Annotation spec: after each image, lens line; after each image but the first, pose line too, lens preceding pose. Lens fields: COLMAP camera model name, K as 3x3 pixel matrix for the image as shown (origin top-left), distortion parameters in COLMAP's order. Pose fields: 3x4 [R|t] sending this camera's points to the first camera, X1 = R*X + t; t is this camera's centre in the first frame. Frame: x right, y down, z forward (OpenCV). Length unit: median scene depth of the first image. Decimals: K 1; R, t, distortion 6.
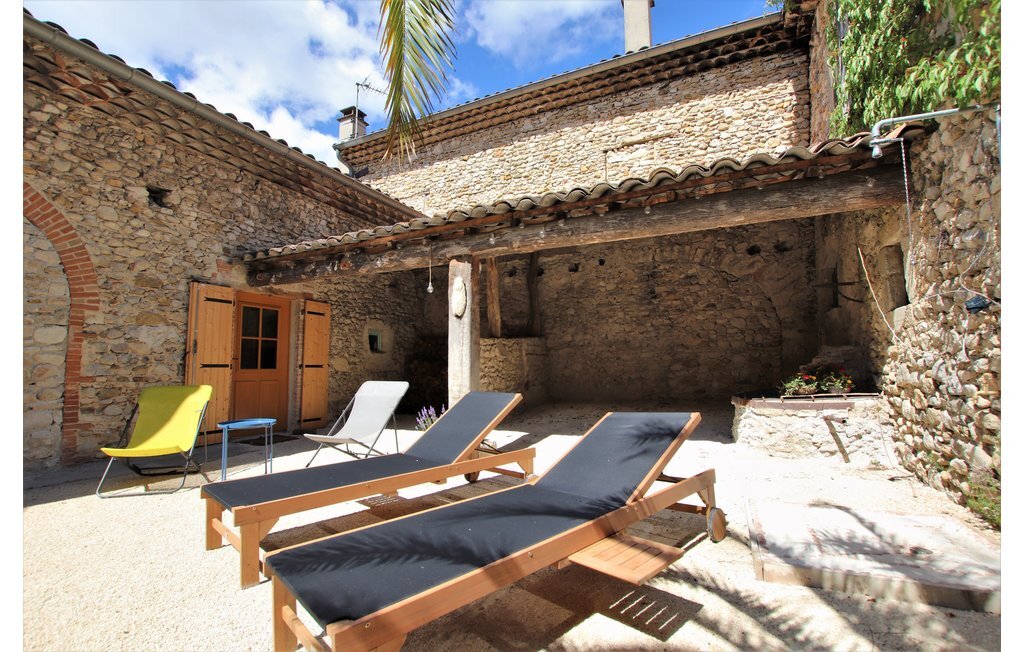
lens RADIAL K [[450.9, 0, 521.3], [0, 450.9, 326.9], [0, 0, 1]] dist [-0.024747, 0.001356]
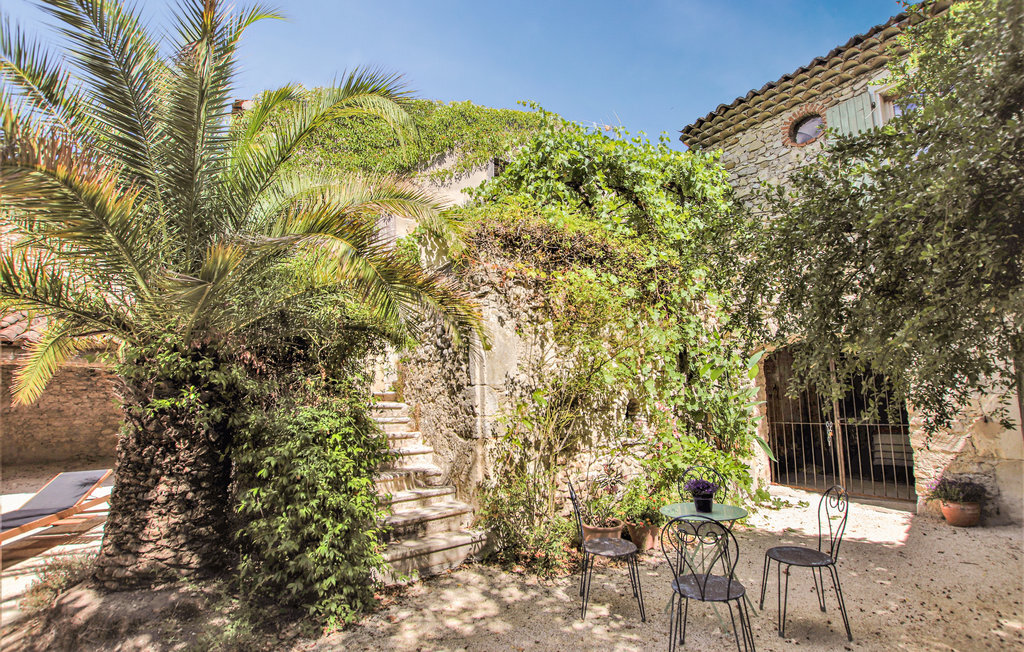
lens RADIAL K [[482.3, 0, 502.9], [0, 482.3, 333.2], [0, 0, 1]] dist [-0.030134, 0.000369]
pose [[0.531614, 0.123328, 0.837960, -0.304629], [-0.073738, 0.992325, -0.099266, -0.195982], [-0.843771, -0.009018, 0.536628, -0.950751]]
